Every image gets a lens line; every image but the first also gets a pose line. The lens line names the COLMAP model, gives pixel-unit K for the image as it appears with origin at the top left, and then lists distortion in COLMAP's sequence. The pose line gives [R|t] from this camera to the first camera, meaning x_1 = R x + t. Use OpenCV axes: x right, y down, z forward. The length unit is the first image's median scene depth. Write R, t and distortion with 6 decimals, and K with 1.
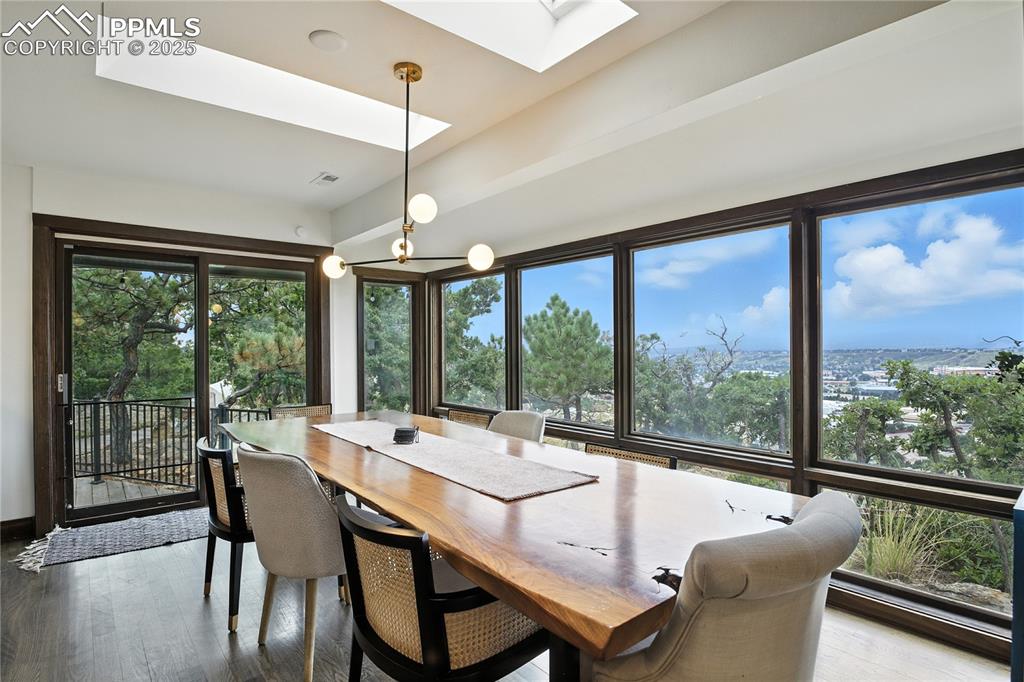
lens RADIAL K [[517.1, 0, 520.9], [0, 517.1, 346.4], [0, 0, 1]] dist [-0.017258, -0.007246]
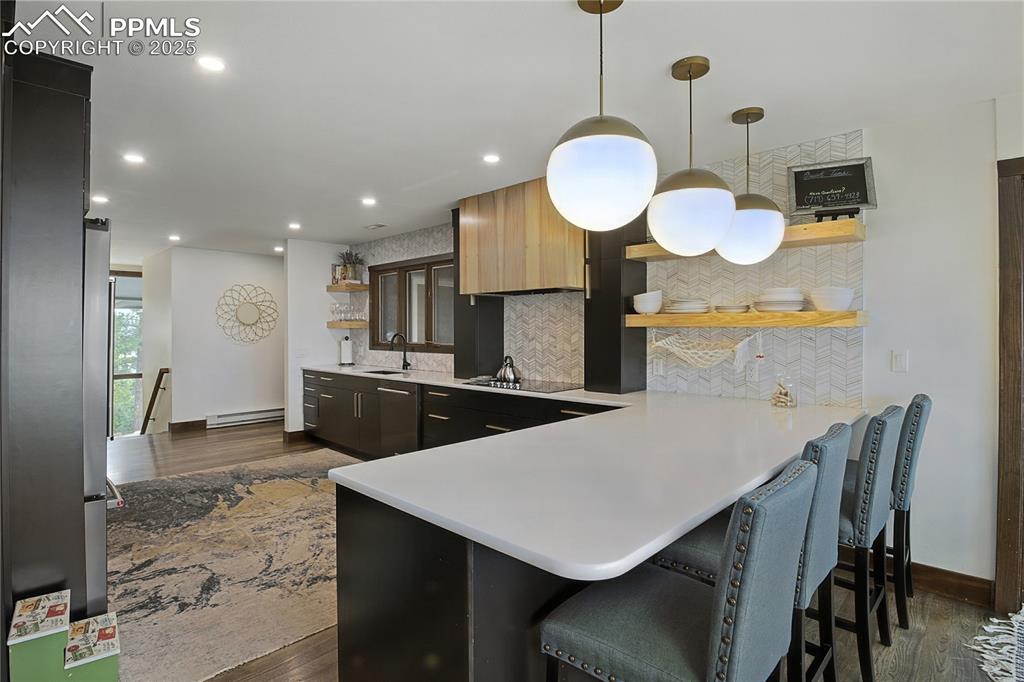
lens RADIAL K [[517.1, 0, 511.6], [0, 517.1, 330.5], [0, 0, 1]] dist [-0.017258, -0.007246]
pose [[0.099756, 0.004242, -0.995003, -0.297164], [-0.001069, 0.999991, 0.004156, -0.023258], [0.995011, 0.000649, 0.099759, 0.221553]]
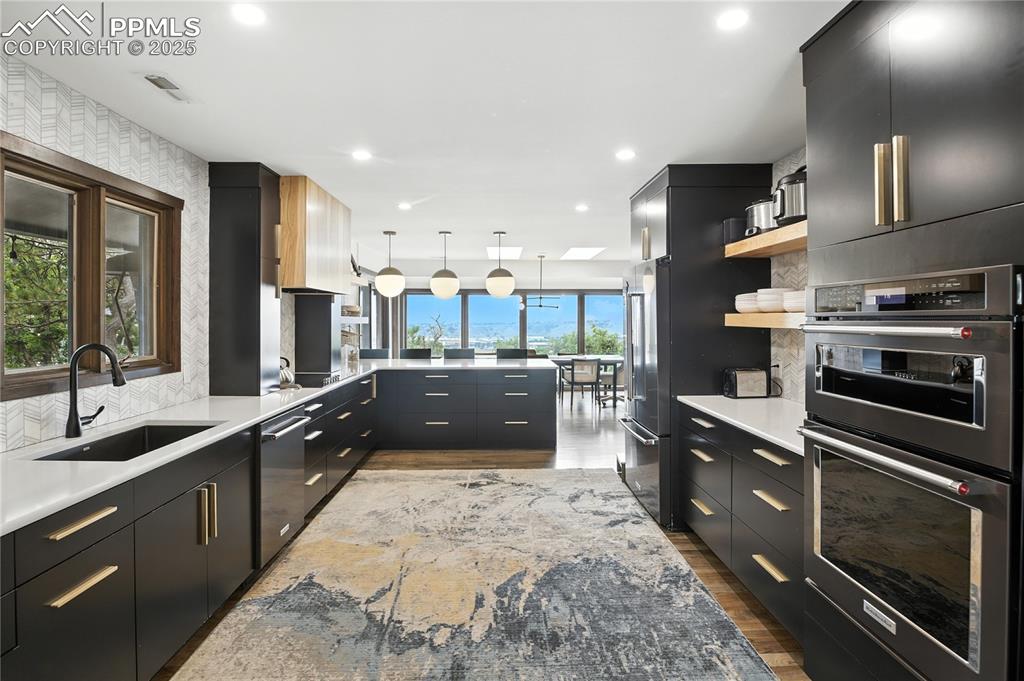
lens RADIAL K [[517.1, 0, 519.7], [0, 517.1, 316.3], [0, 0, 1]] dist [-0.017258, -0.007246]
pose [[0.605592, 0.006058, 0.795752, -2.079213], [-0.000565, 0.999974, -0.007183, -0.037004], [-0.795775, 0.003900, 0.605580, -0.745268]]
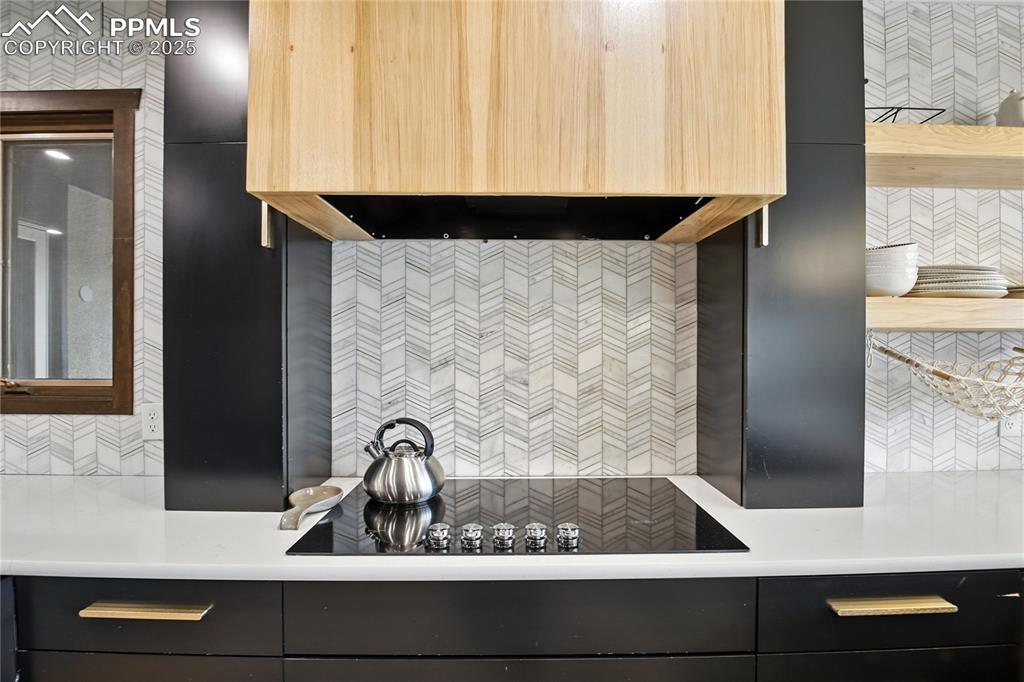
lens RADIAL K [[517.1, 0, 520.9], [0, 517.1, 346.3], [0, 0, 1]] dist [-0.017258, -0.007246]
pose [[0.769714, 0.005774, -0.638363, -1.193786], [-0.003269, 0.999982, 0.005103, -0.014636], [0.638381, -0.001842, 0.769718, 0.091616]]
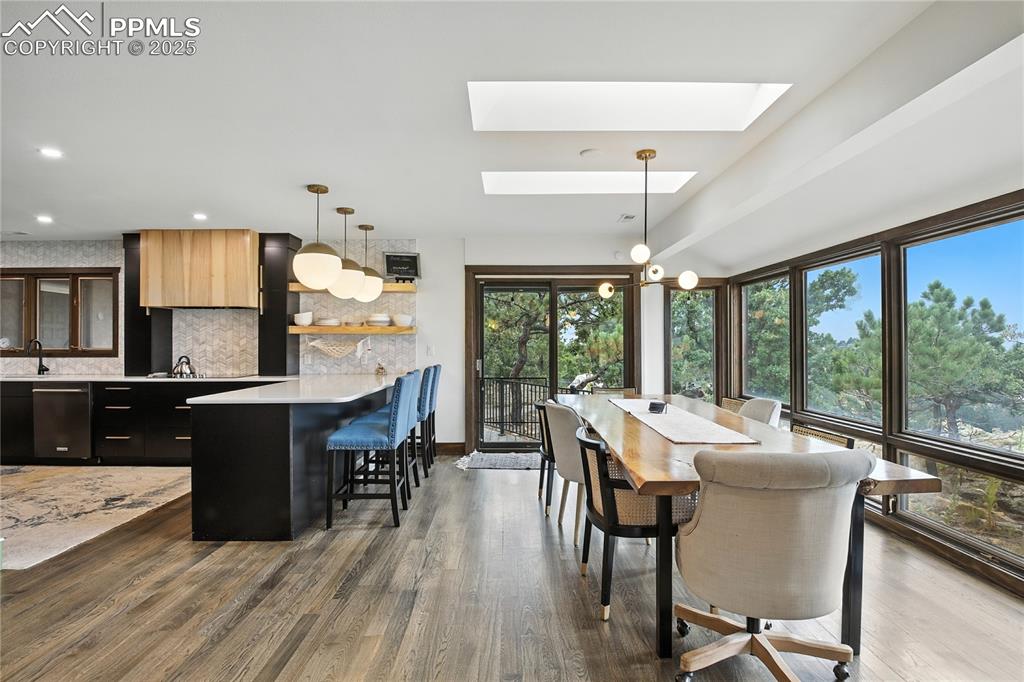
lens RADIAL K [[517.1, 0, 515.0], [0, 517.1, 344.7], [0, 0, 1]] dist [-0.017258, -0.007246]
pose [[0.768405, 0.003510, -0.639954, 0.262517], [-0.002997, 0.999994, 0.001886, 0.002099], [0.639957, 0.000469, 0.768411, -0.219639]]
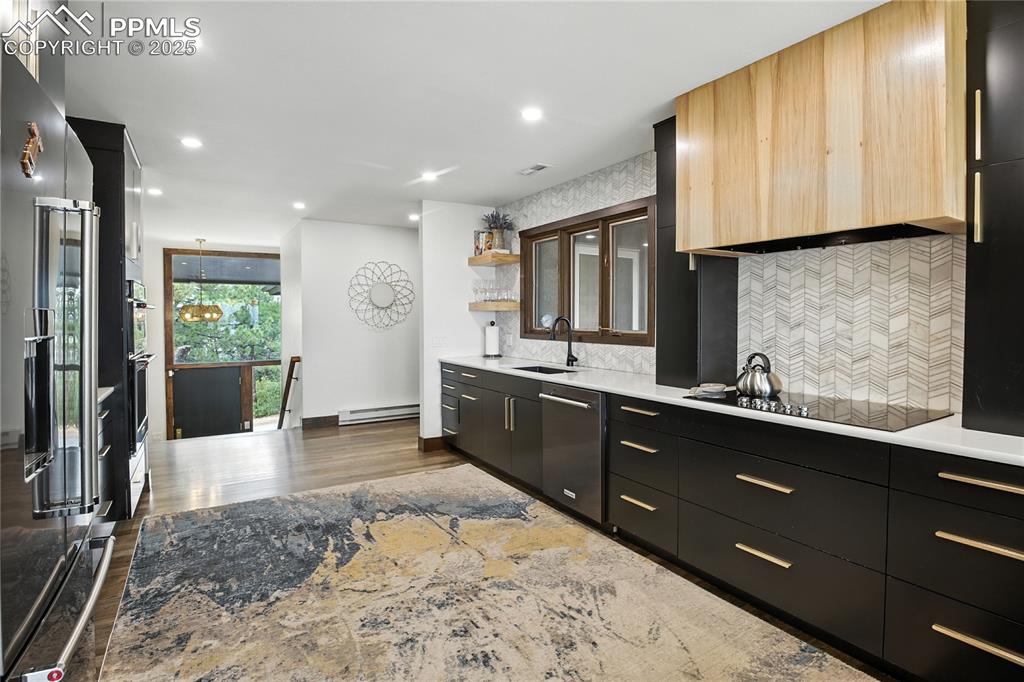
lens RADIAL K [[517.1, 0, 511.3], [0, 517.1, 326.7], [0, 0, 1]] dist [-0.017258, -0.007246]
pose [[-0.154925, 0.022597, -0.987668, -0.737175], [0.000102, 0.999739, 0.022857, -0.011700], [0.987926, 0.003441, -0.154887, 0.102370]]
